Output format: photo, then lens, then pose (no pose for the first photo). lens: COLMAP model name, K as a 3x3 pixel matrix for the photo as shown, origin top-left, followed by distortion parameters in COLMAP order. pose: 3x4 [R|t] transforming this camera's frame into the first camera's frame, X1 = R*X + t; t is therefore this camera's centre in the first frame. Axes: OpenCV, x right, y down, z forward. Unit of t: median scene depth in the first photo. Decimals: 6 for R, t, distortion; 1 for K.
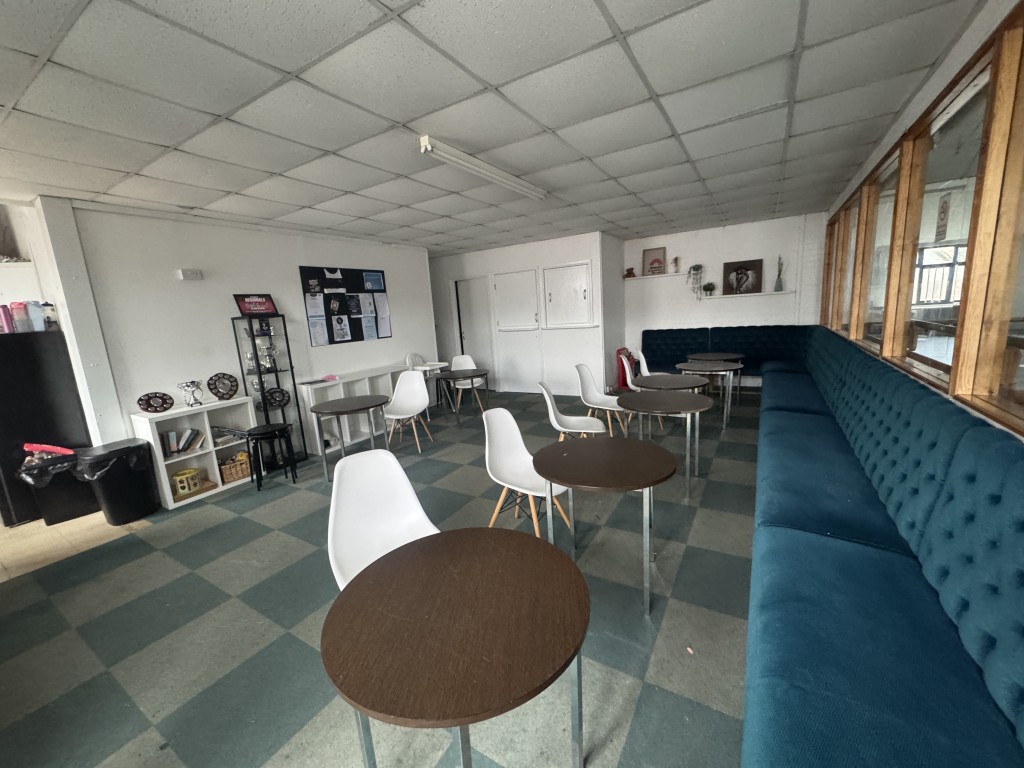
lens RADIAL K [[406.1, 0, 511.5], [0, 406.1, 384.8], [0, 0, 1]] dist [0.000288, -0.000831]
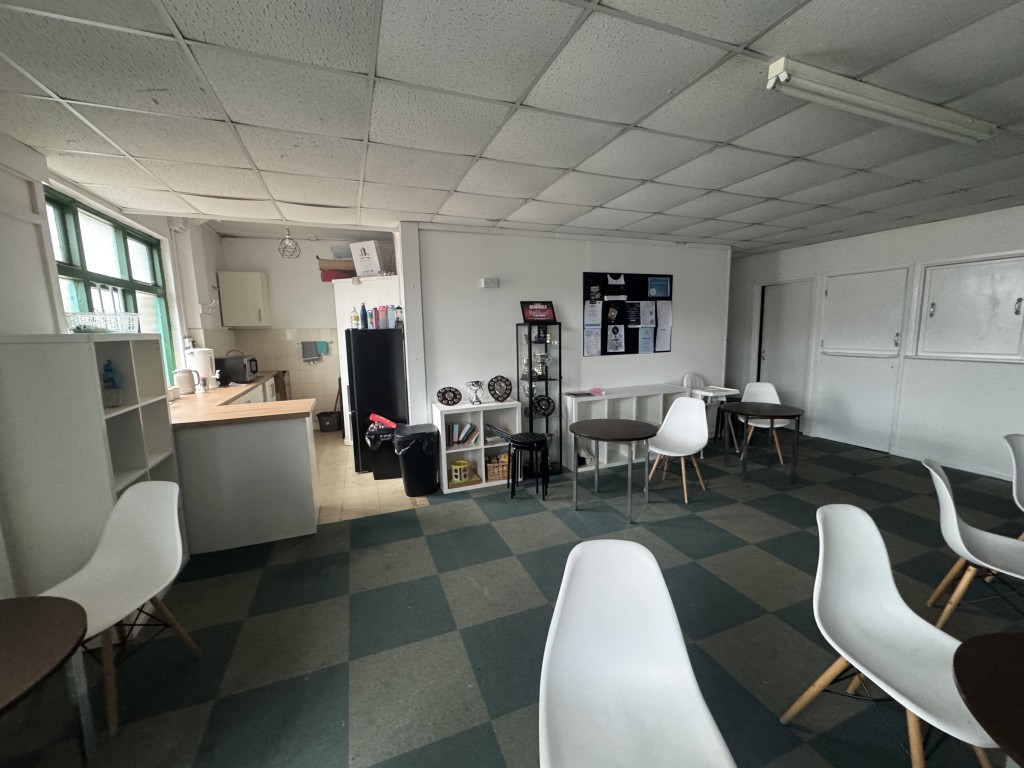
lens RADIAL K [[406.1, 0, 511.7], [0, 406.1, 383.1], [0, 0, 1]] dist [0.000288, -0.000831]
pose [[0.794132, 0.130943, -0.593472, -0.068242], [-0.141030, 0.989562, 0.029623, -0.047693], [0.591156, 0.060173, 0.804309, 0.181747]]
